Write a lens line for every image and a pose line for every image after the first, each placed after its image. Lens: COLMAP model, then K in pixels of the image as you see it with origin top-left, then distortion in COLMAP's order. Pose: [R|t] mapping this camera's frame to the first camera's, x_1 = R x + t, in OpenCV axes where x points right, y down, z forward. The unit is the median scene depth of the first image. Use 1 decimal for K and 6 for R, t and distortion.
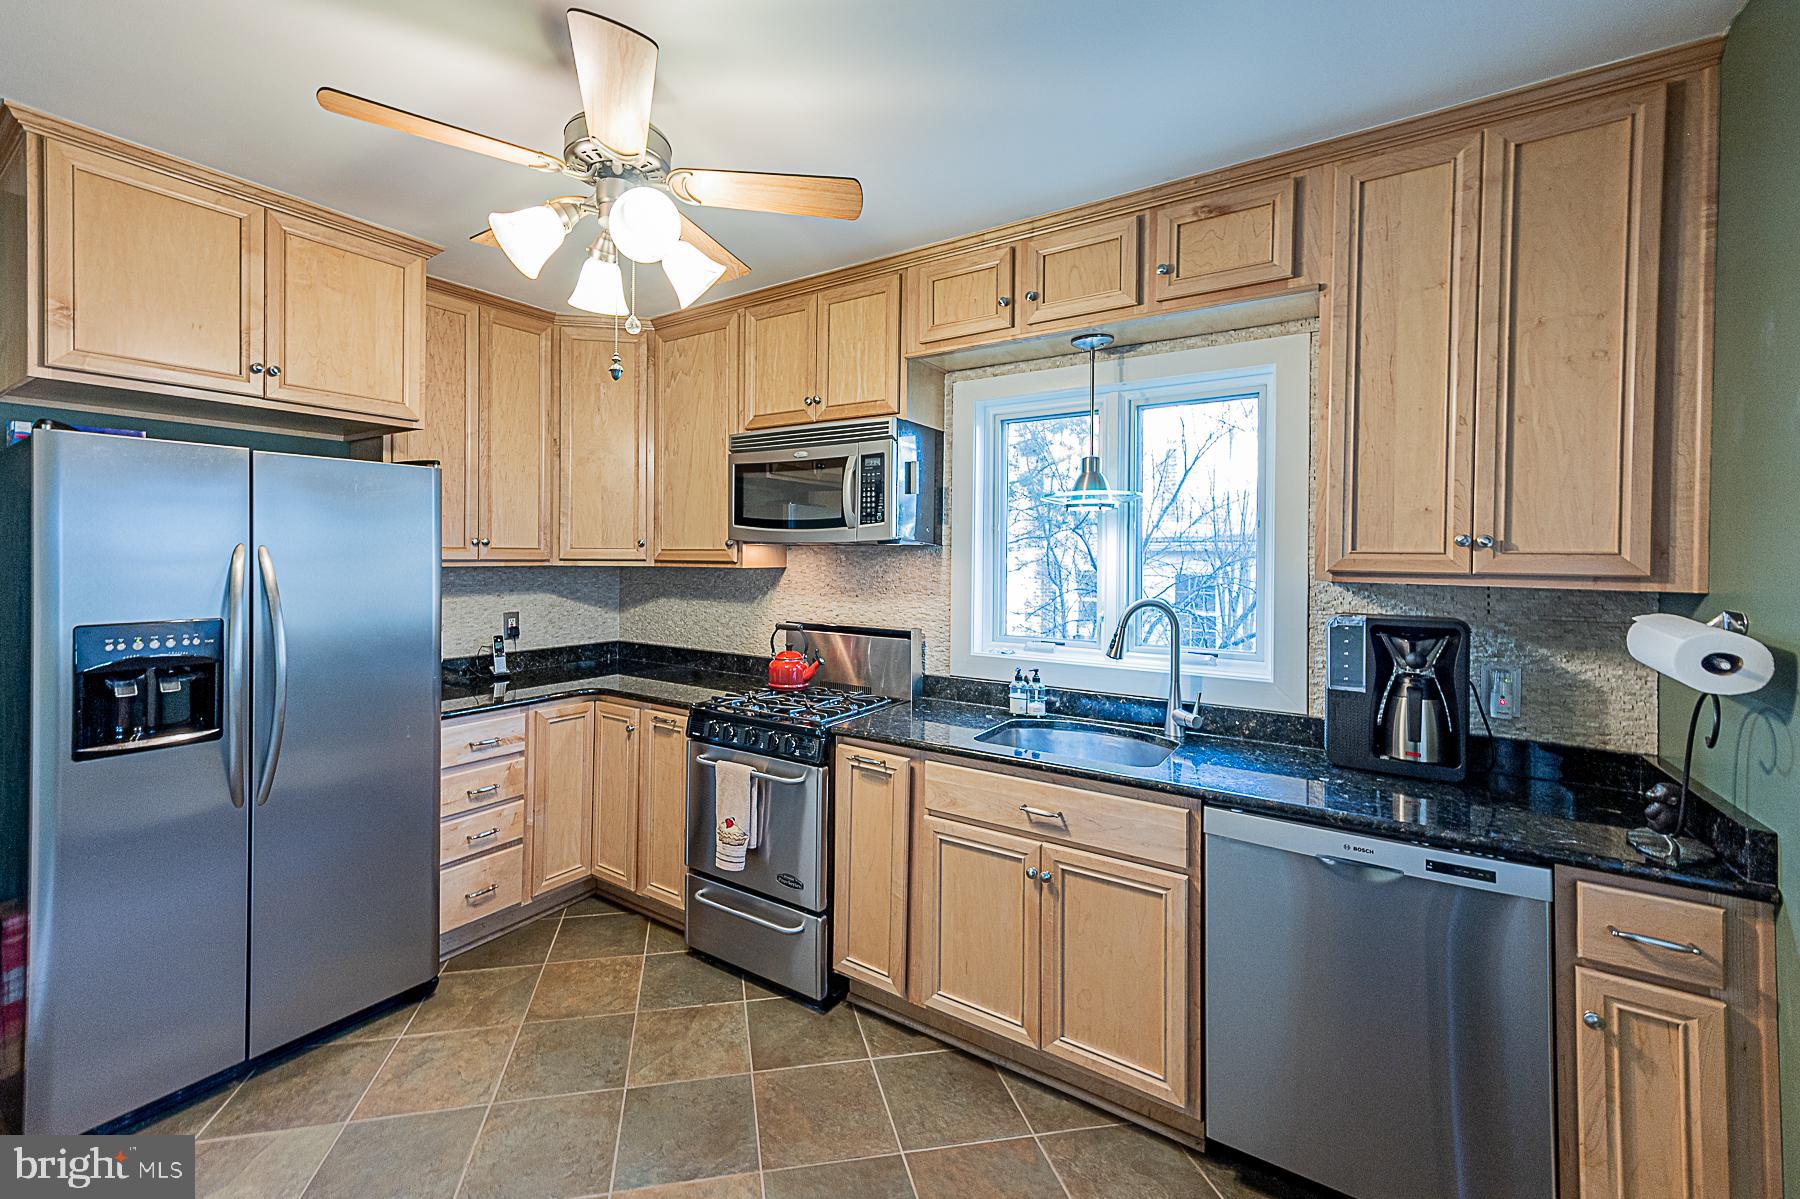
lens RADIAL K [[750.7, 0, 831.3], [0, 750.7, 549.1], [0, 0, 1]] dist [0.021591, 0.000372]
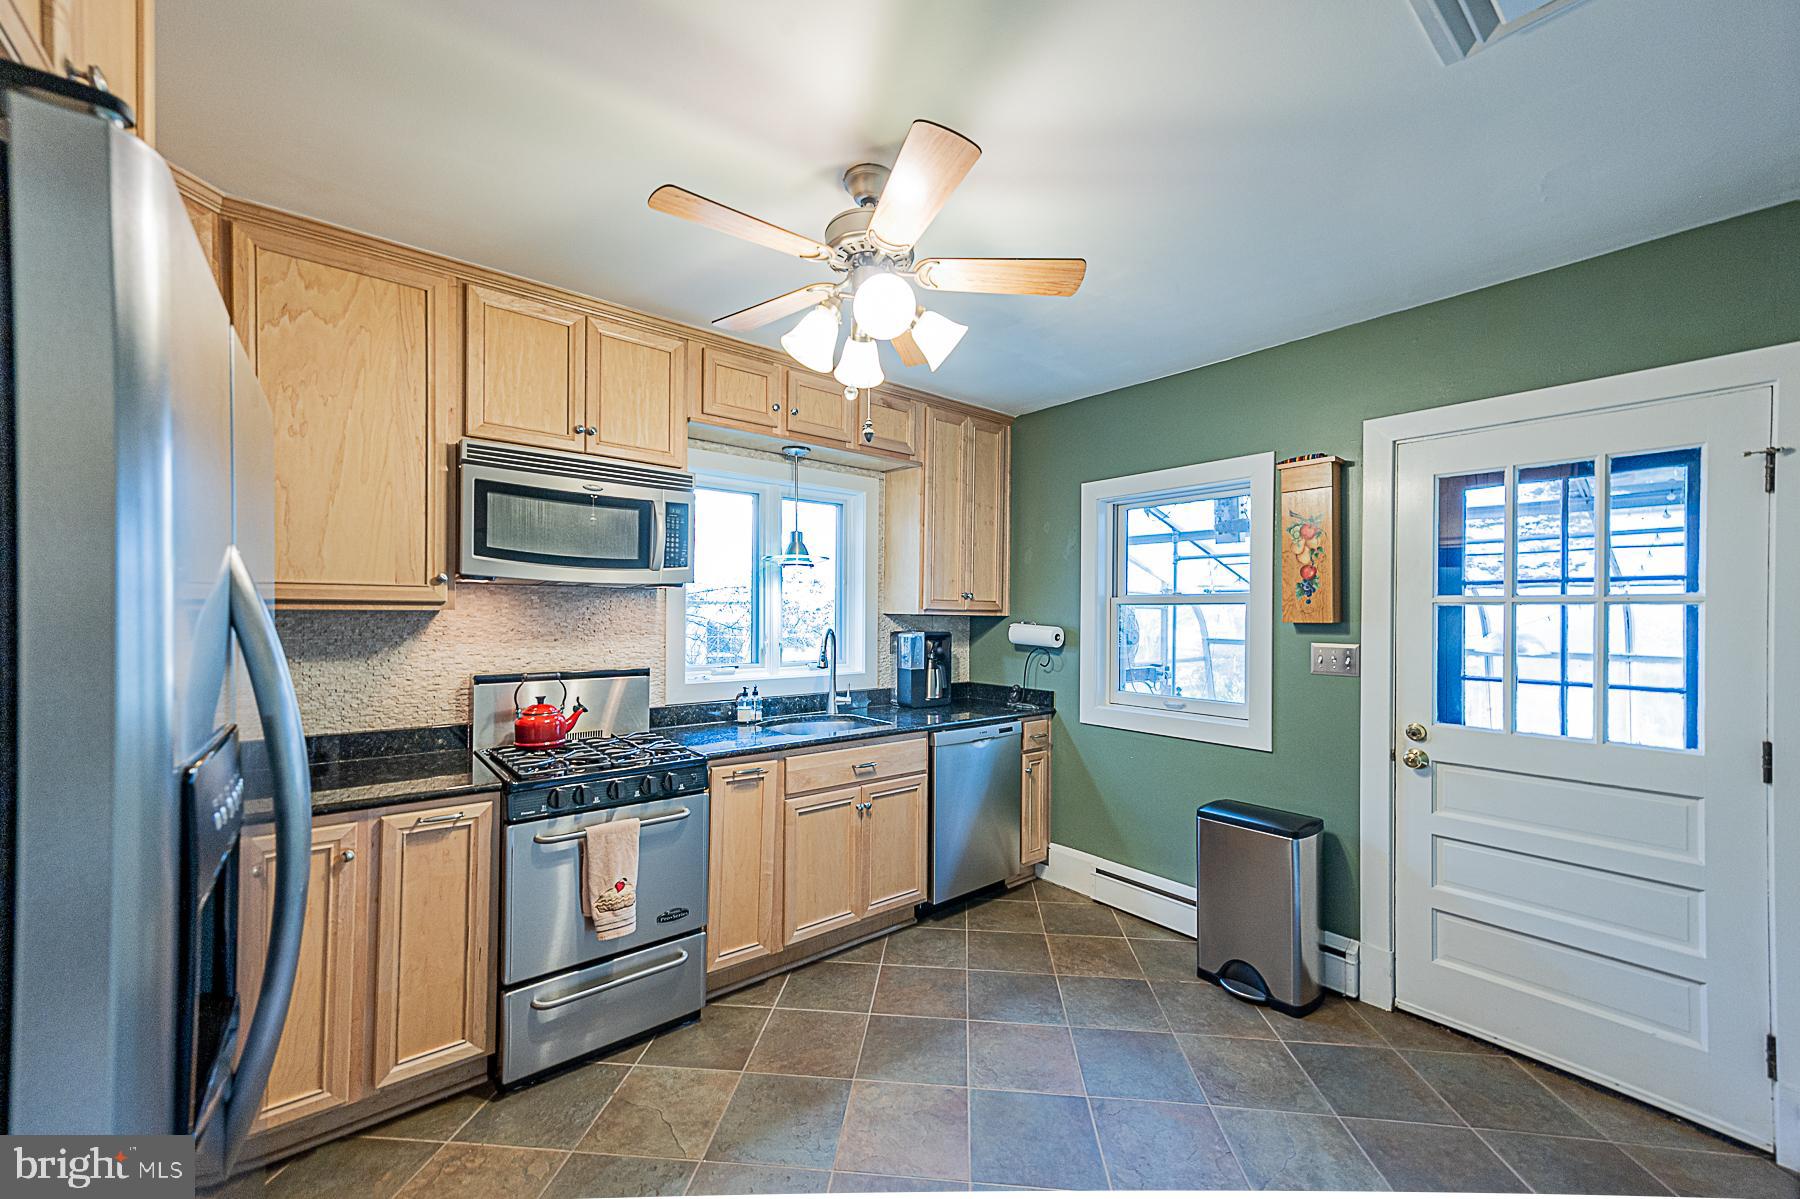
lens RADIAL K [[697.8, 0, 897.7], [0, 697.8, 602.2], [0, 0, 1]] dist [0.019845, 0.000071]
pose [[0.269415, 0.008521, 0.962986, -1.044418], [-0.014037, 0.999889, -0.004921, 0.020280], [-0.962922, -0.012191, 0.269505, 0.534336]]
